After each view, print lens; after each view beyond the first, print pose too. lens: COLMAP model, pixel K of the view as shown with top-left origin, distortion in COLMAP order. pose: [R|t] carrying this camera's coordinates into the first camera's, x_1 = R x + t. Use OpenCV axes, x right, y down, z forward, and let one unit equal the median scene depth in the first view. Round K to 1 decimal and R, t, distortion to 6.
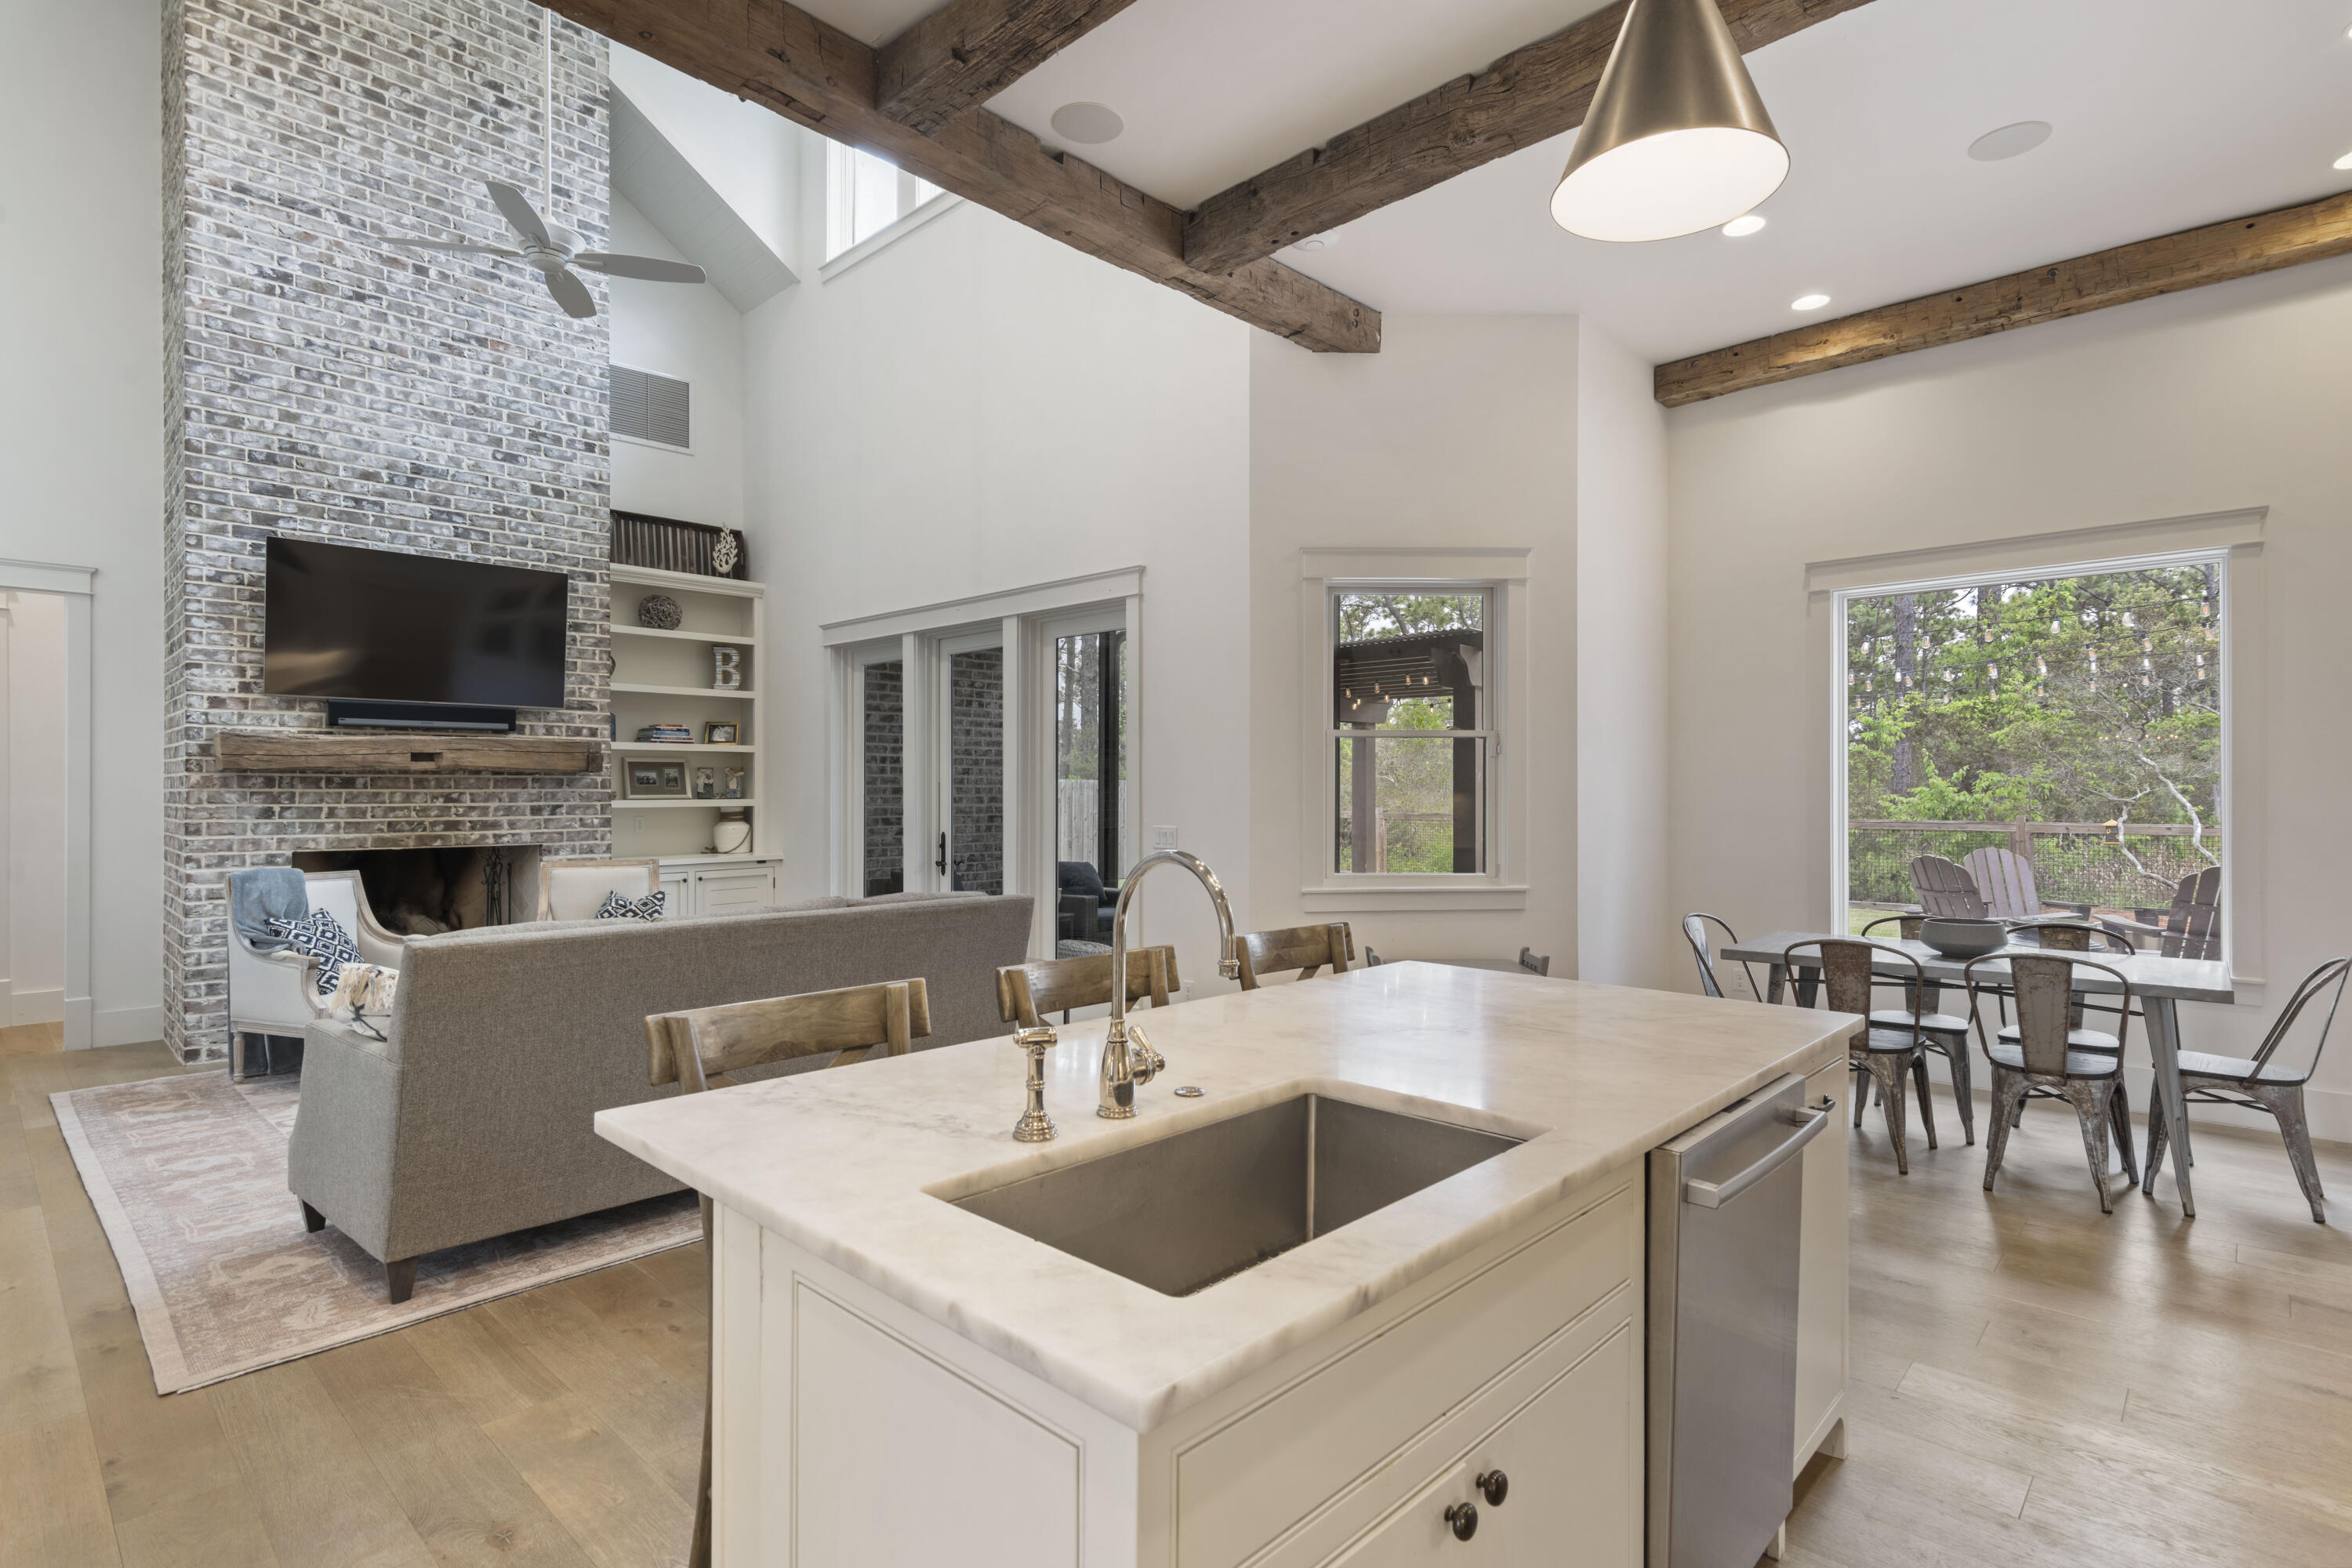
lens RADIAL K [[1157.7, 0, 1171.9], [0, 1157.7, 787.1], [0, 0, 1]] dist [0.007335, -0.002773]
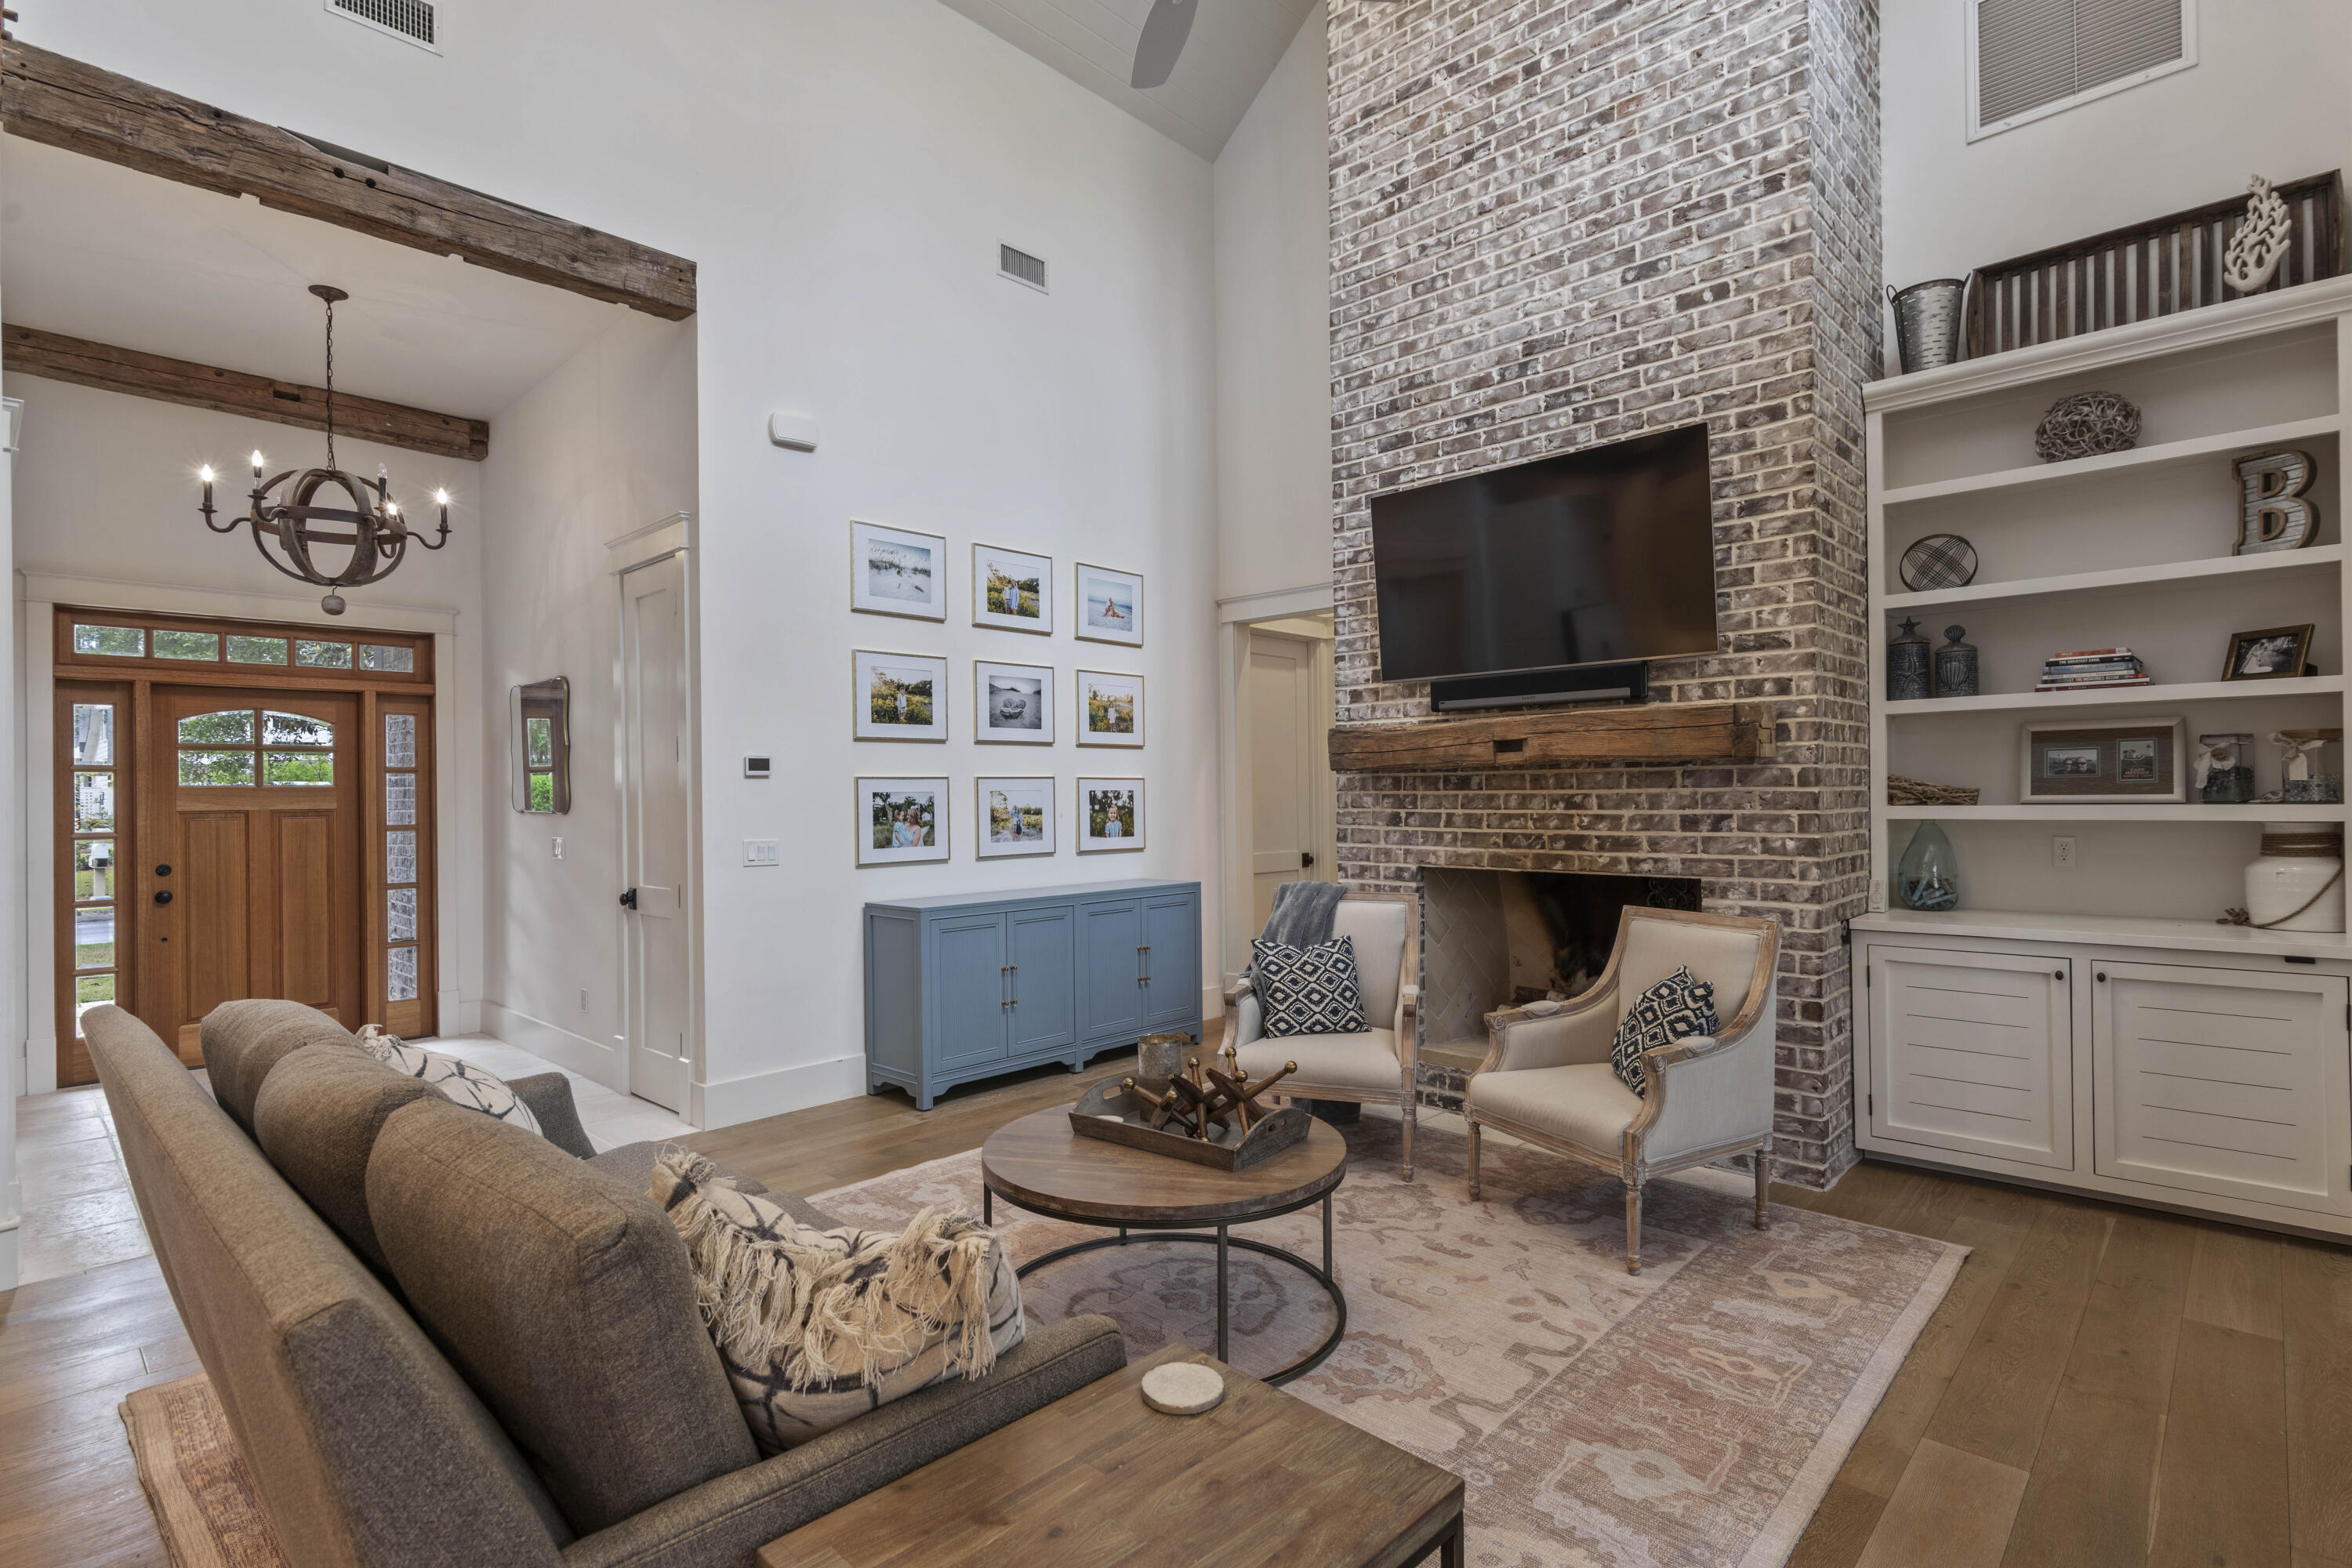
lens RADIAL K [[1157.7, 0, 1178.1], [0, 1157.7, 786.6], [0, 0, 1]] dist [0.007335, -0.002773]
pose [[-0.007472, -0.003996, -0.999964, 0.073943], [0.014739, 0.999883, -0.004106, -0.000621], [0.999863, -0.014769, -0.007412, 0.787139]]
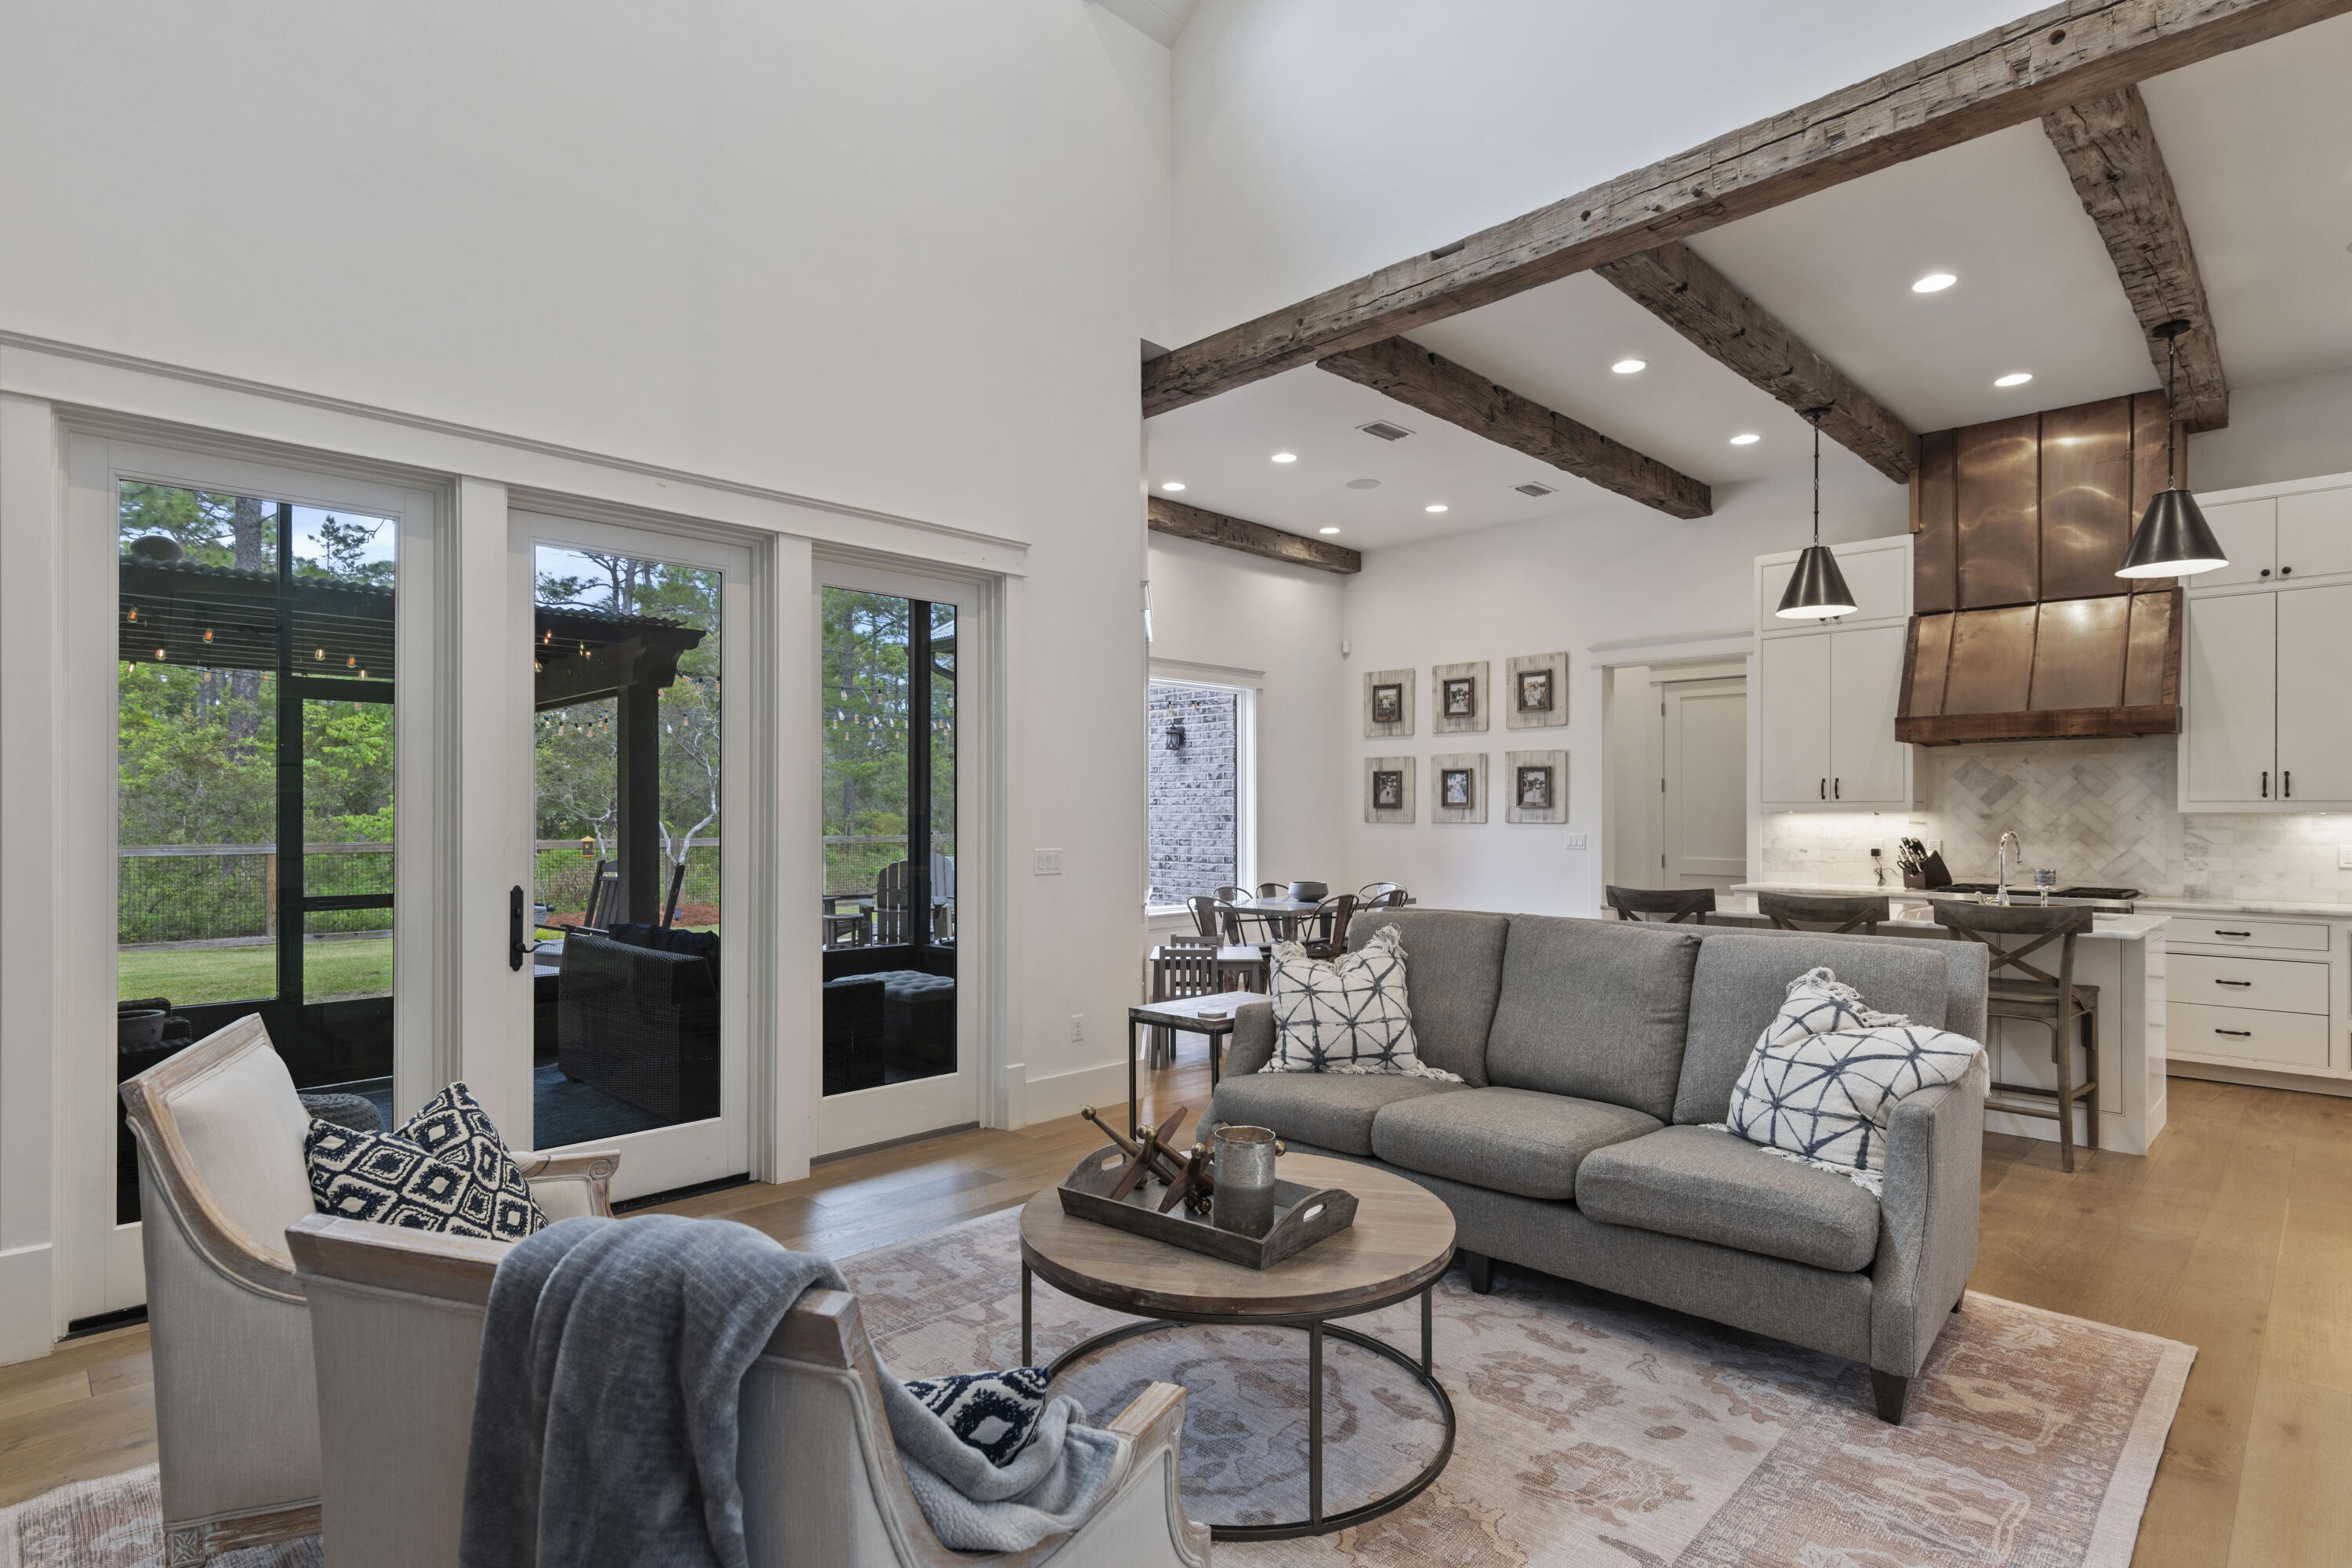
lens RADIAL K [[1157.7, 0, 1212.8], [0, 1157.7, 817.3], [0, 0, 1]] dist [0.007335, -0.002773]
pose [[0.015499, -0.001760, 0.999878, -0.803572], [-0.007767, 0.999968, 0.001881, 0.007124], [-0.999850, -0.007795, 0.015485, 0.776547]]
